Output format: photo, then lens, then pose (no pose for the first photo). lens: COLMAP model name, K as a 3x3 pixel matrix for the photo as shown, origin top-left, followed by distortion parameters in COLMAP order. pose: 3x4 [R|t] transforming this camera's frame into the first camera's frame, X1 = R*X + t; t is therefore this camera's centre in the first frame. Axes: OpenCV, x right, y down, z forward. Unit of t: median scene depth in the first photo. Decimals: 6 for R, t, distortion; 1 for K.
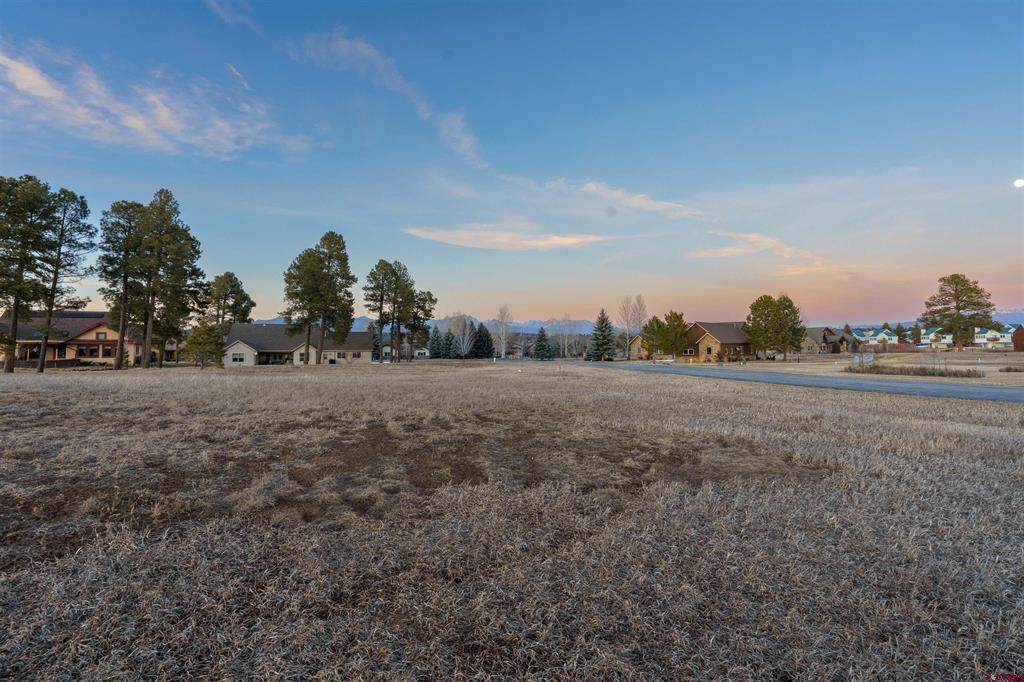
lens RADIAL K [[490.6, 0, 501.4], [0, 490.6, 311.8], [0, 0, 1]] dist [0.001405, 0.000044]
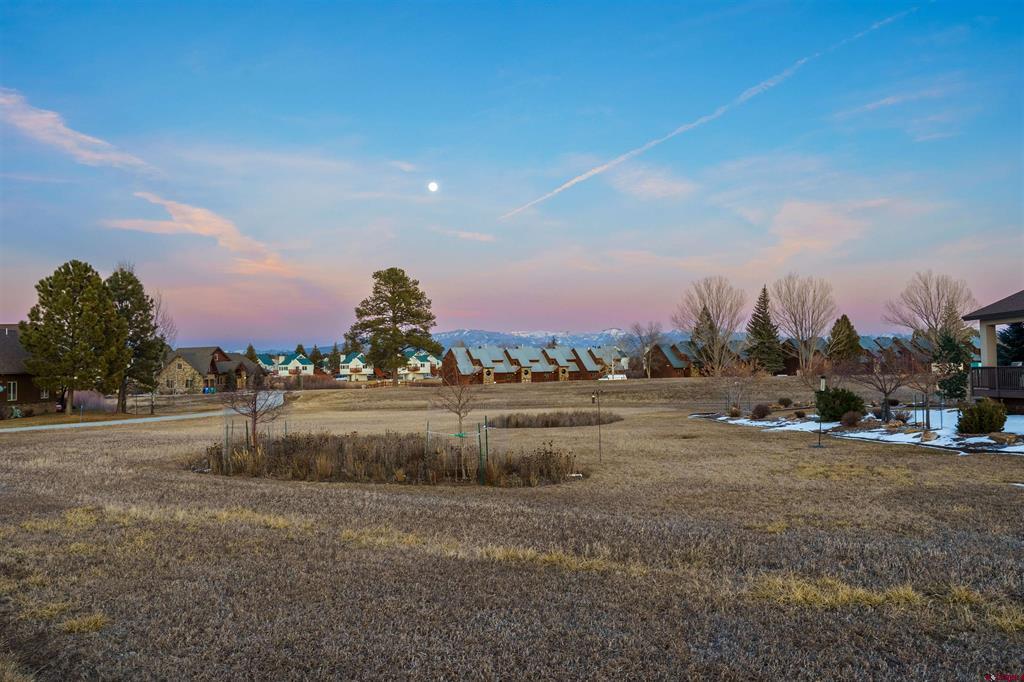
lens RADIAL K [[836.6, 0, 512.0], [0, 836.6, 341.0], [0, 0, 1]] dist [0.117840, 0.002412]
pose [[0.612141, 0.029508, 0.790198, 0.063066], [-0.047544, 0.998869, -0.000469, 0.006166], [-0.789318, -0.037282, 0.612852, 0.084235]]
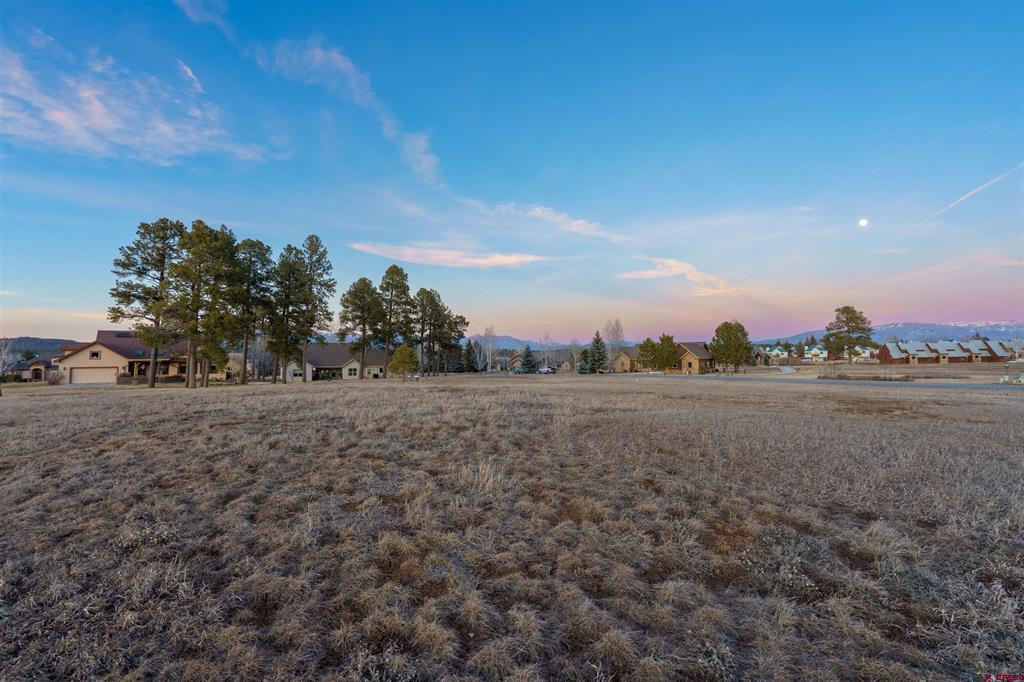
lens RADIAL K [[480.6, 0, 510.6], [0, 480.6, 352.8], [0, 0, 1]] dist [-0.000246, -0.000016]
pose [[0.984908, -0.000074, 0.173081, -0.085089], [-0.009360, 0.998514, 0.053687, -0.005376], [-0.172828, -0.054497, 0.983443, -0.052567]]
